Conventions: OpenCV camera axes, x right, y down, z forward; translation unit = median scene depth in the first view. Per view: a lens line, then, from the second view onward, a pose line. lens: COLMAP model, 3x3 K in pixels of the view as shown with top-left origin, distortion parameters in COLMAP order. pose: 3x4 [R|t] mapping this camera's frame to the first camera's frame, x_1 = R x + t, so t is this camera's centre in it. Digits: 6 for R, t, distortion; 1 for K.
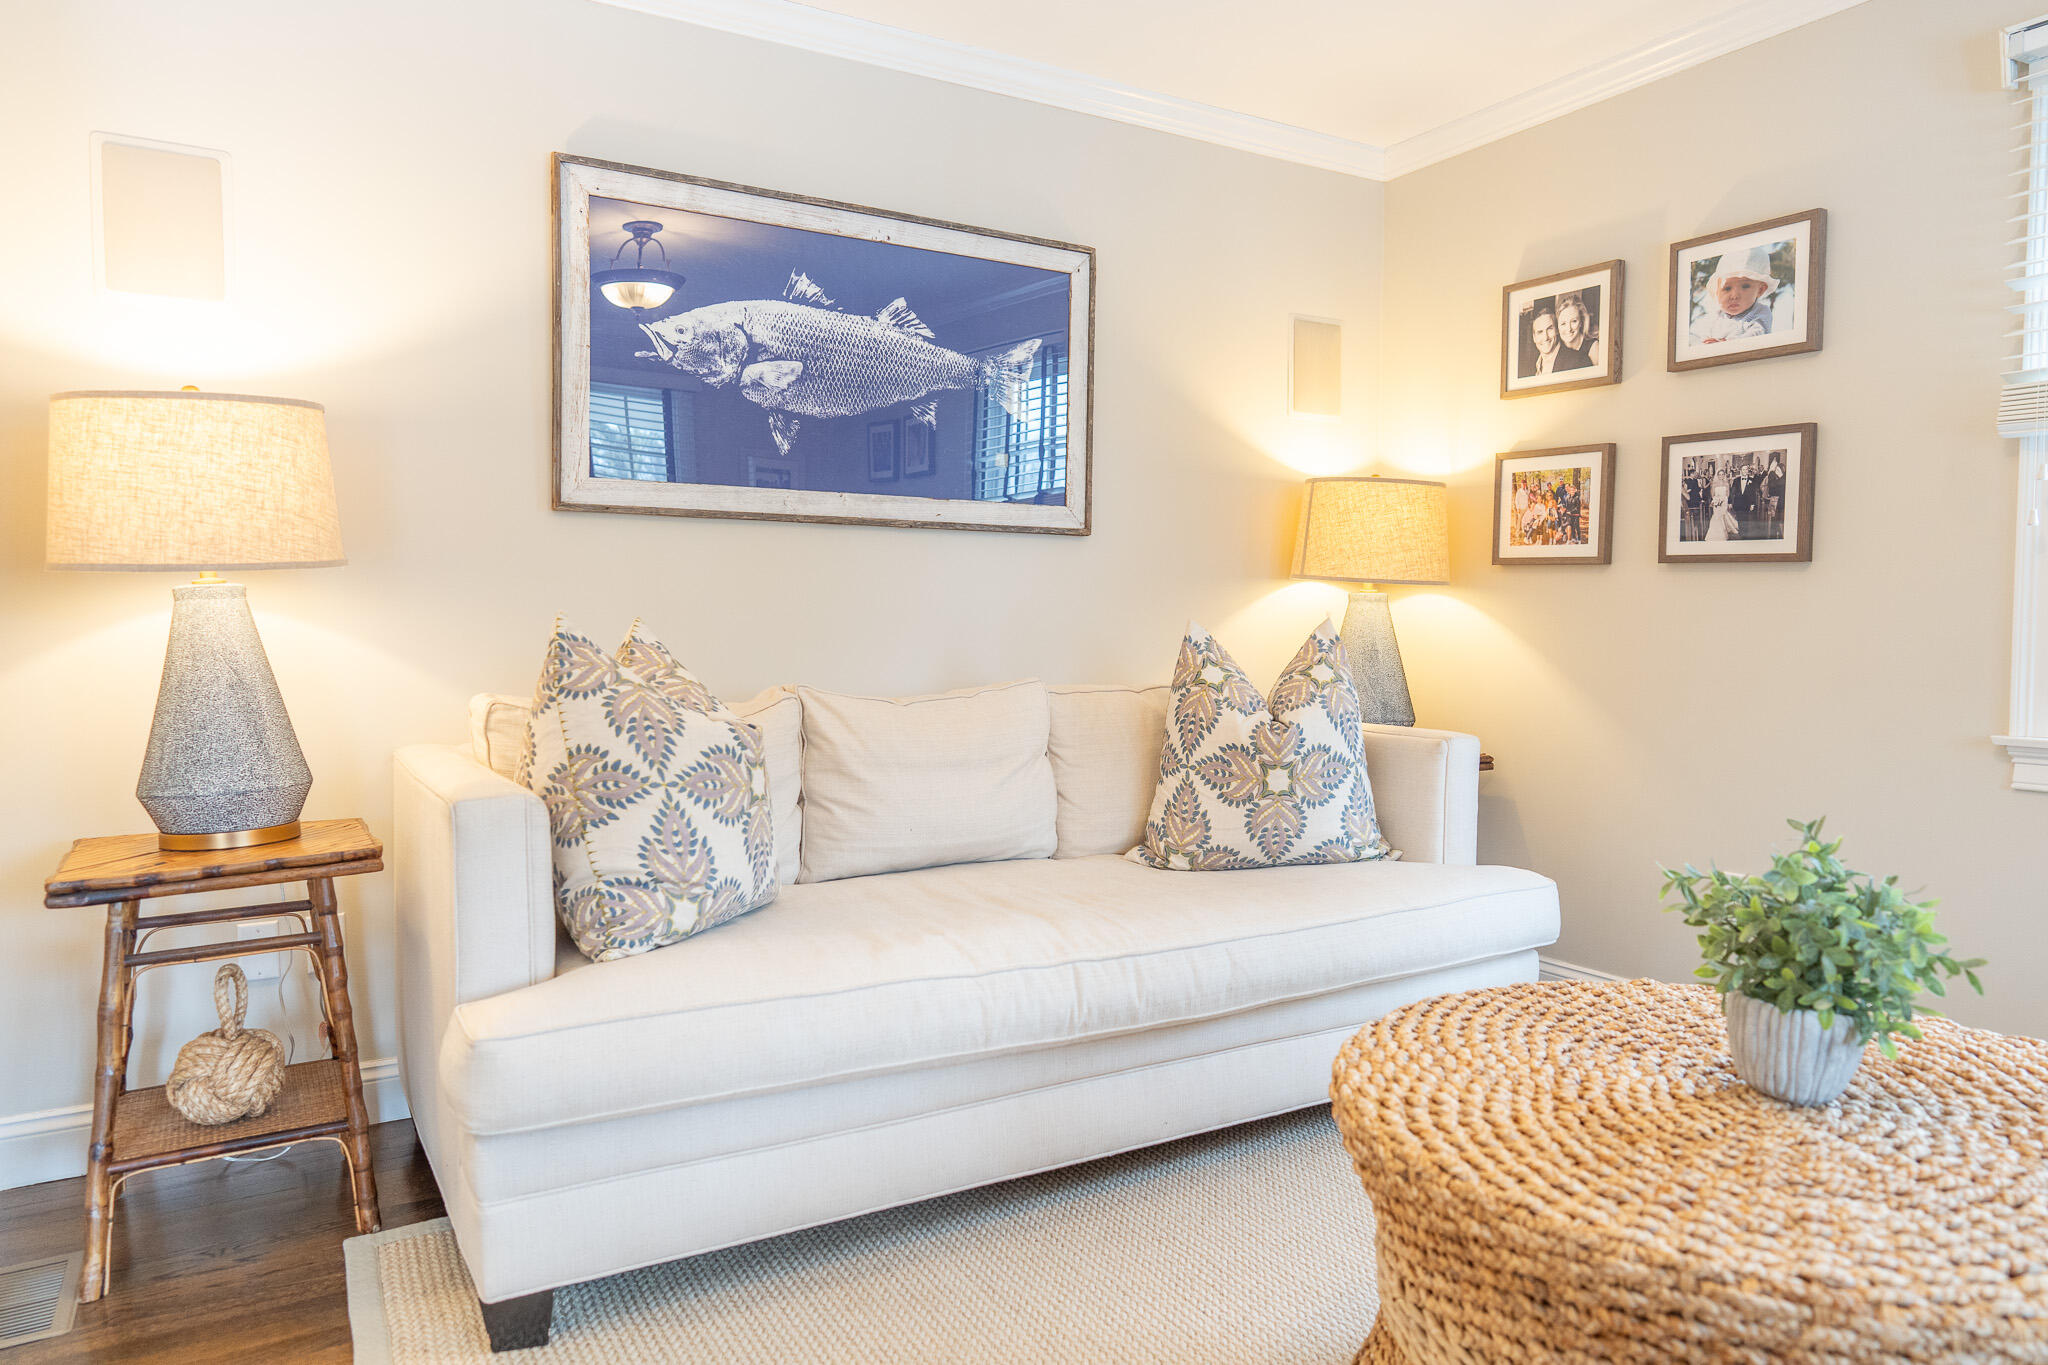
lens RADIAL K [[1353.7, 0, 1027.2], [0, 1353.7, 682.1], [0, 0, 1]] dist [-0.004707, 0.007808]
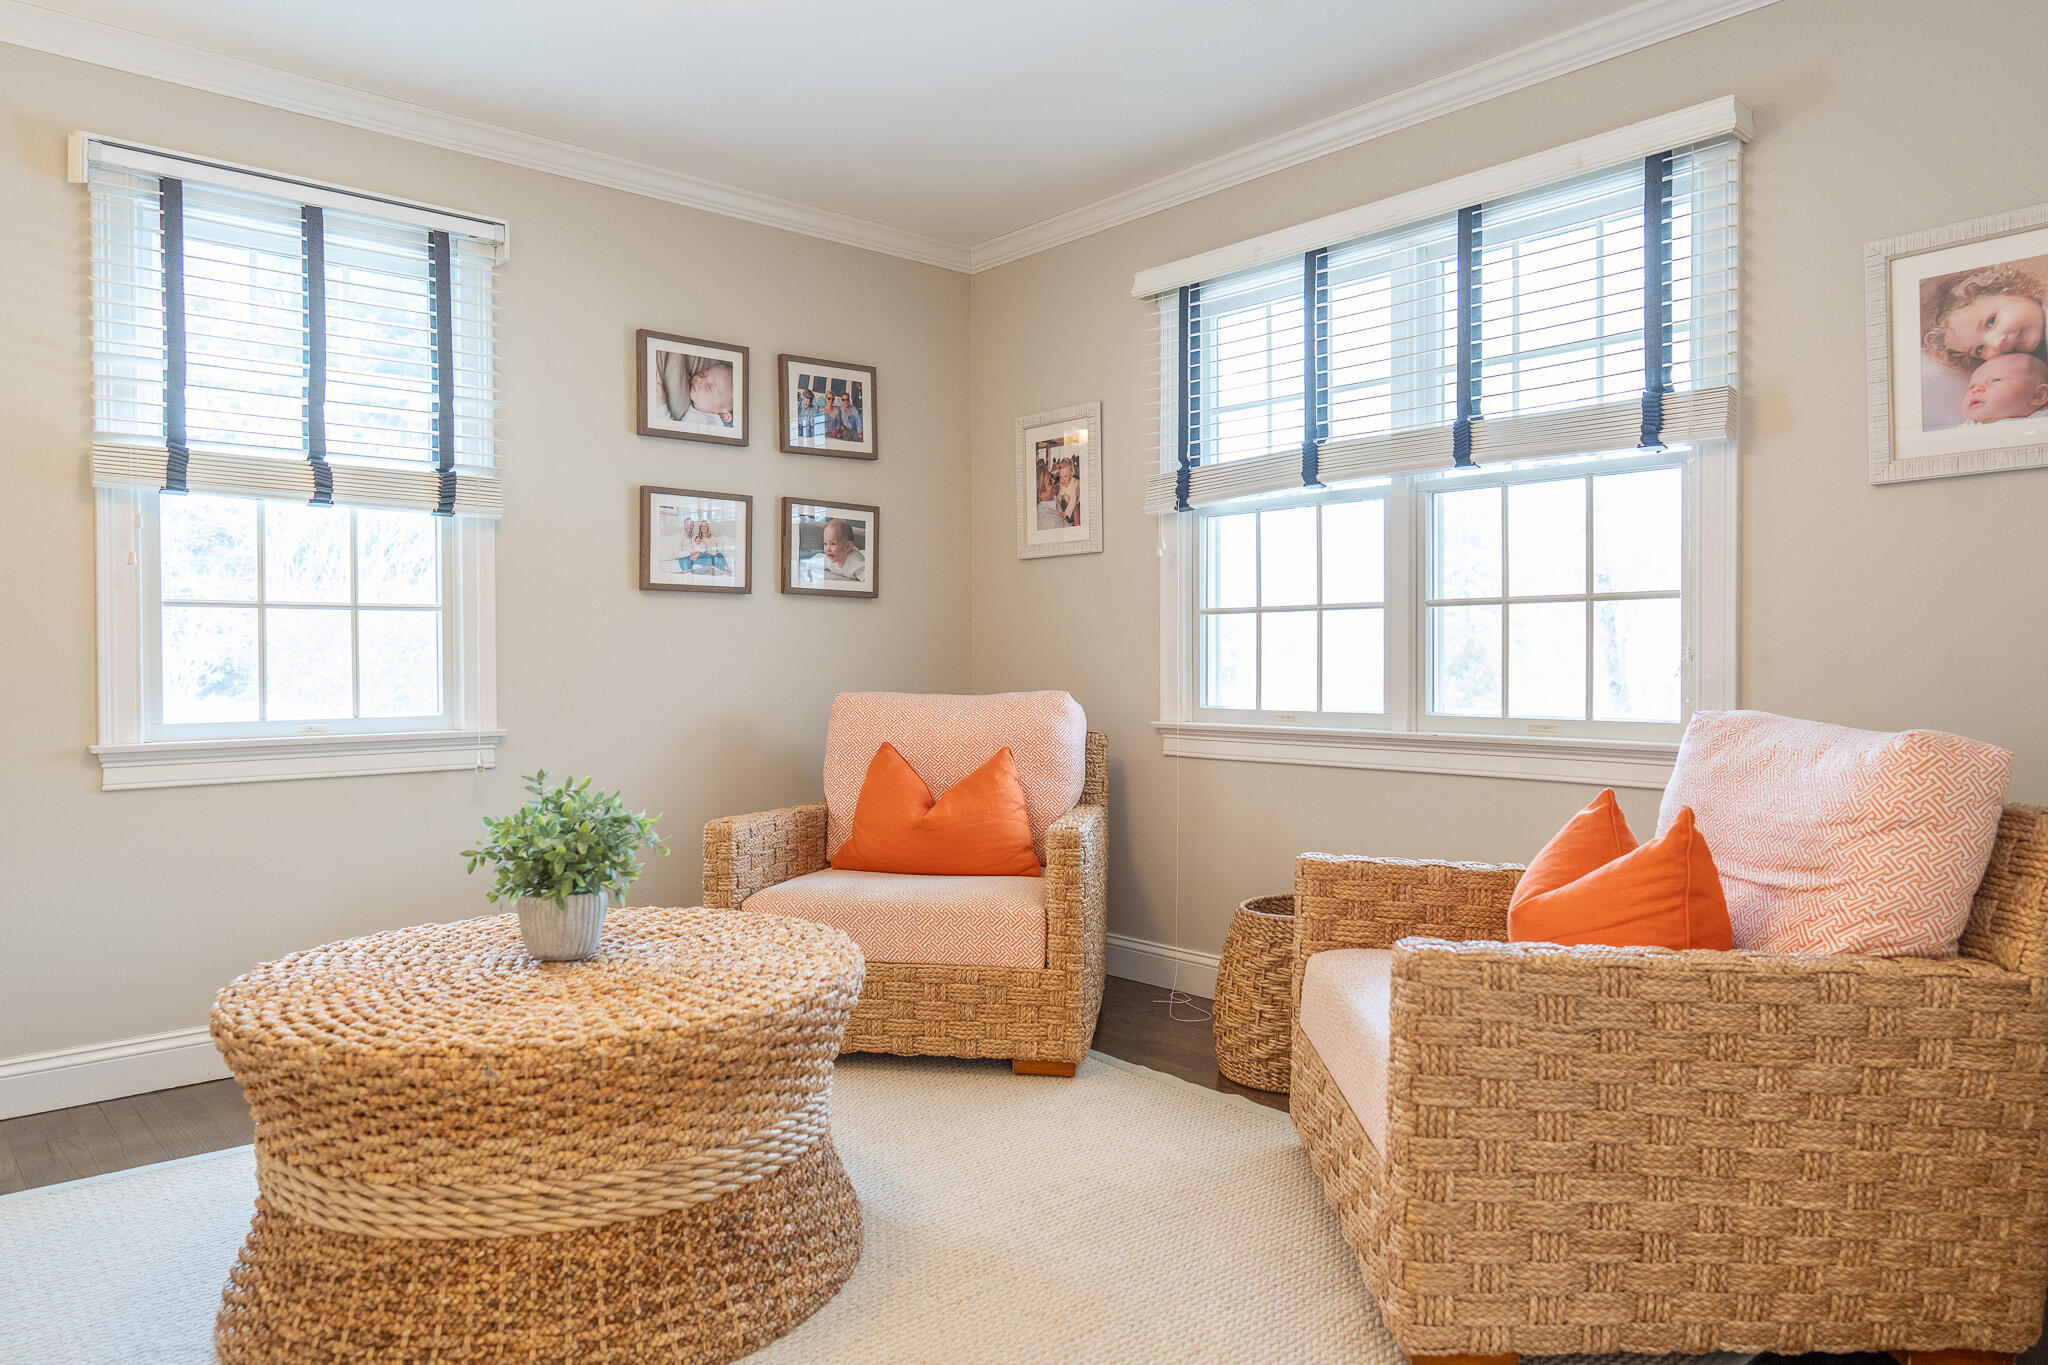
lens RADIAL K [[1353.7, 0, 1039.4], [0, 1353.7, 670.6], [0, 0, 1]] dist [-0.004707, 0.007808]
pose [[-0.193595, -0.009873, 0.981032, -0.474827], [0.050521, 0.998522, 0.020019, -0.005137], [-0.979780, 0.053438, -0.192810, 0.371814]]
